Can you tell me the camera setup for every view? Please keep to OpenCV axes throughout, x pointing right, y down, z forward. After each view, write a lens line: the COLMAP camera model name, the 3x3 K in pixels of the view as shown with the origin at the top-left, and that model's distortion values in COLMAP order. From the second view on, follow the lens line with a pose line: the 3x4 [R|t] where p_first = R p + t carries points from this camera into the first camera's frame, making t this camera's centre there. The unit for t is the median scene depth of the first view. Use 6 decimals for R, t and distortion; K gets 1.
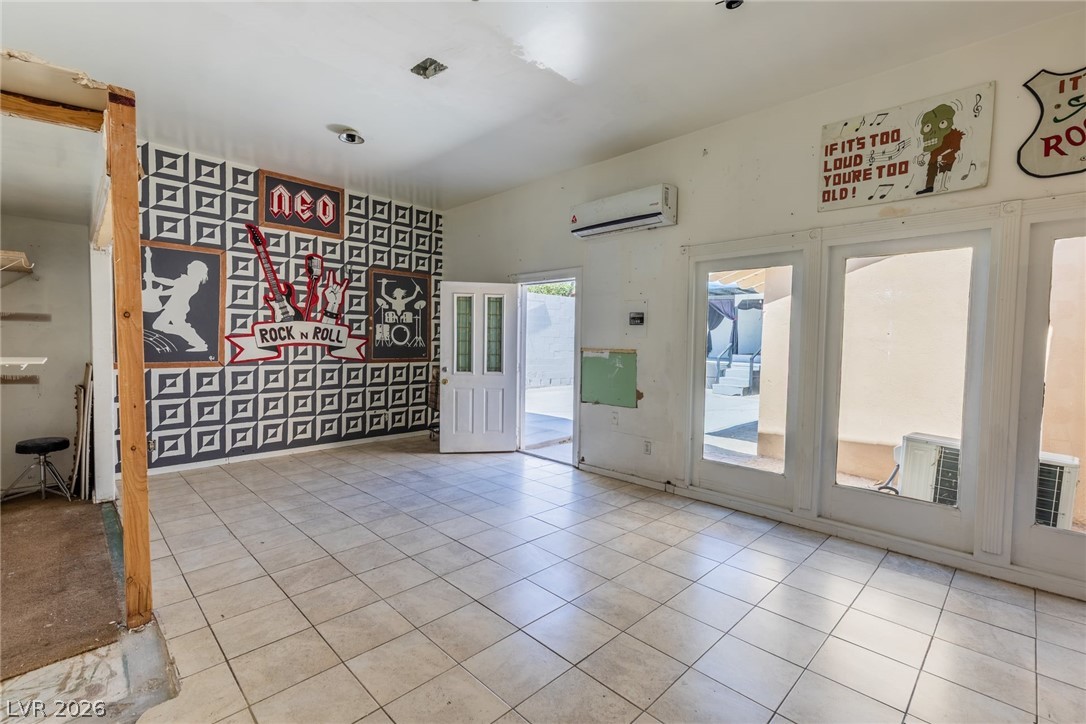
lens RADIAL K [[487.8, 0, 547.7], [0, 487.8, 362.6], [0, 0, 1]] dist [0.007360, -0.000217]
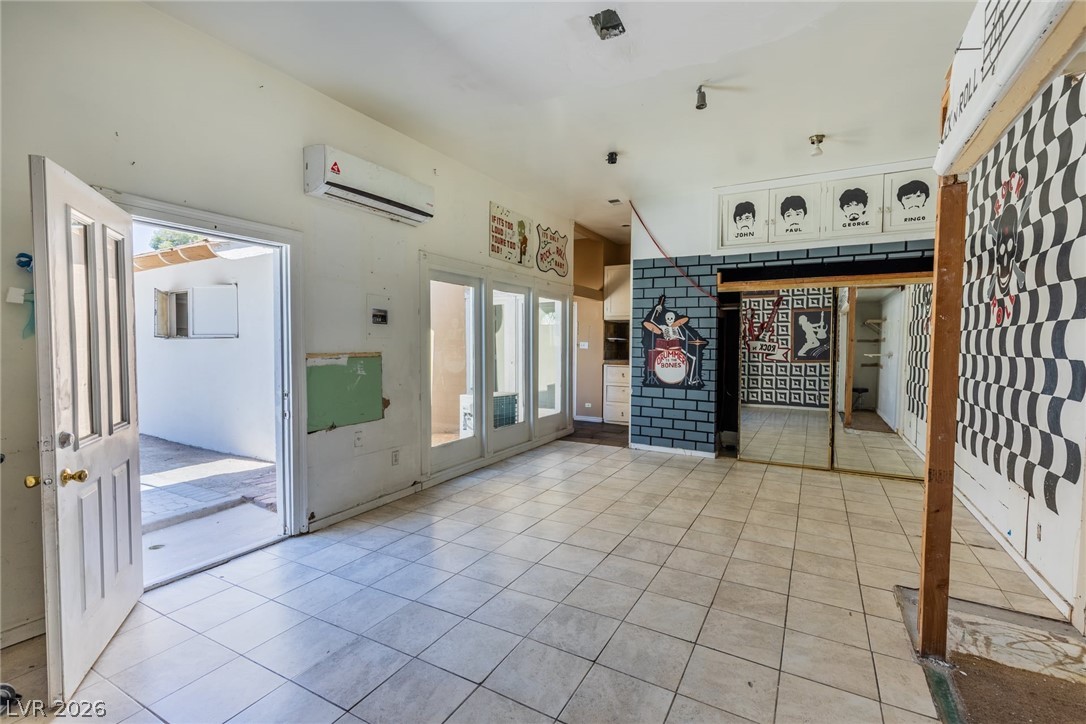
lens RADIAL K [[487.8, 0, 547.7], [0, 487.8, 362.6], [0, 0, 1]] dist [0.007360, -0.000217]
pose [[-0.277175, -0.056322, 0.959167, -0.703496], [0.039169, 0.996788, 0.069850, -0.054371], [-0.960021, 0.056930, -0.274079, 0.906661]]
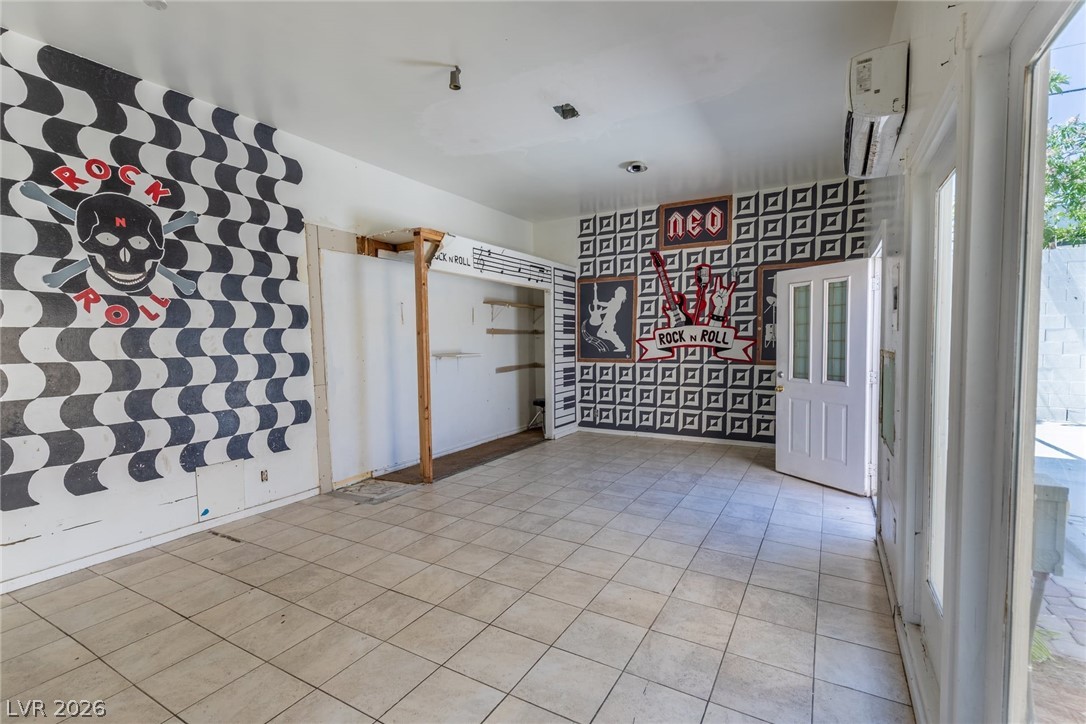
lens RADIAL K [[490.6, 0, 543.0], [0, 490.6, 362.0], [0, 0, 1]] dist [0.011013, 0.000060]
pose [[0.253077, 0.027111, -0.967066, 0.599778], [-0.030582, 0.999332, 0.020012, -0.014502], [0.966963, 0.024510, 0.253737, 0.439394]]
